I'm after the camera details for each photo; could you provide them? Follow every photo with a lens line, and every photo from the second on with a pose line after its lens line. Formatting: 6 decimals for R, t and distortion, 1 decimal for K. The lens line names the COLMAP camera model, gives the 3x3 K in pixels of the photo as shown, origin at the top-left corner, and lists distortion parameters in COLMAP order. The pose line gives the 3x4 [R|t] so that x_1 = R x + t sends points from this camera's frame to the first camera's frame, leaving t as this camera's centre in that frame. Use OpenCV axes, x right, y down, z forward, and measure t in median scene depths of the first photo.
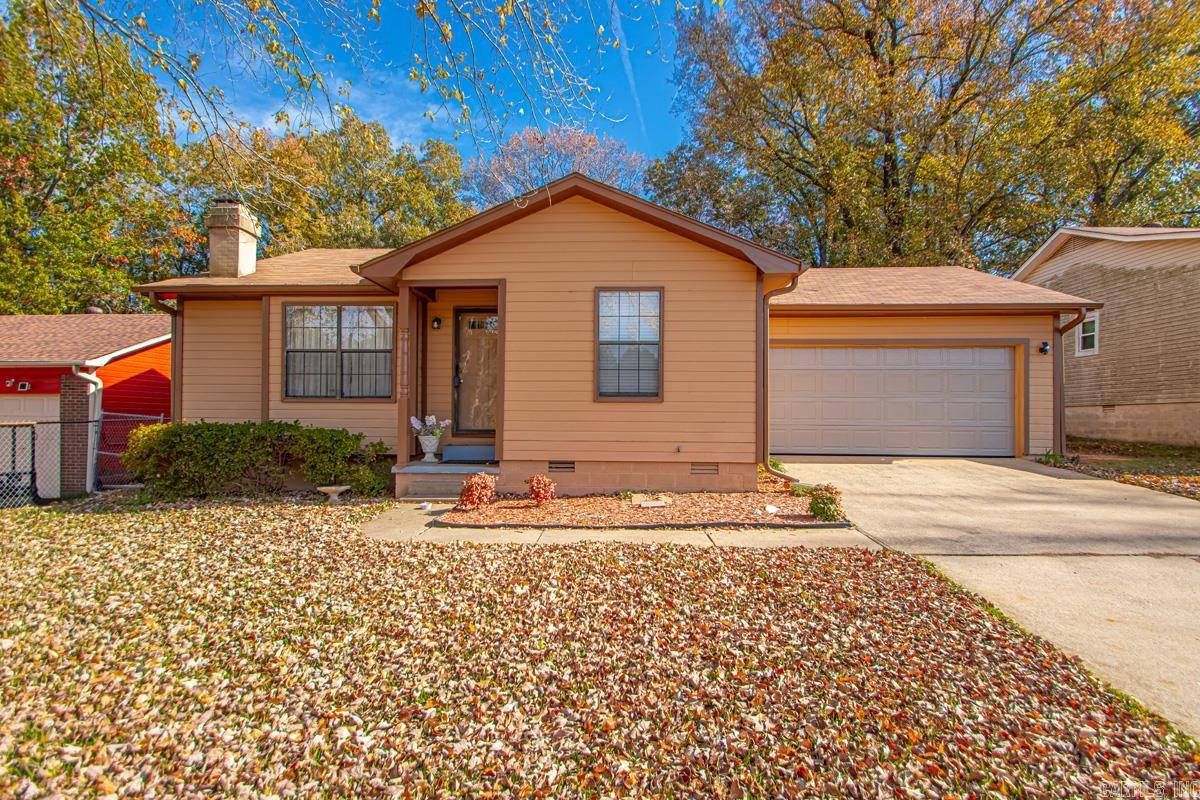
lens RADIAL K [[567.2, 0, 598.2], [0, 567.2, 394.7], [0, 0, 1]] dist [0.033052, -0.014574]
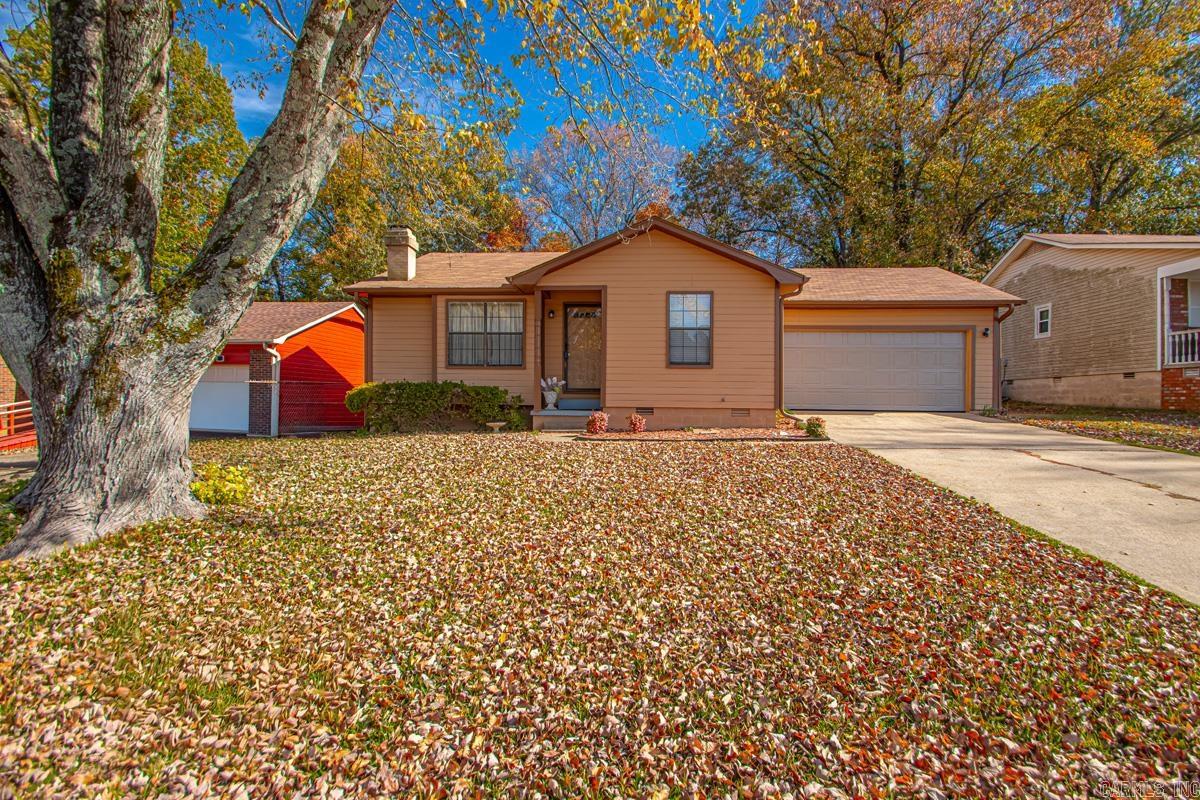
lens RADIAL K [[567.2, 0, 621.8], [0, 567.2, 372.0], [0, 0, 1]] dist [0.033052, -0.014574]
pose [[0.999989, 0.003216, -0.003538, -0.096108], [-0.003234, 0.999982, -0.005102, 0.024804], [0.003522, 0.005113, 0.999981, -0.397048]]
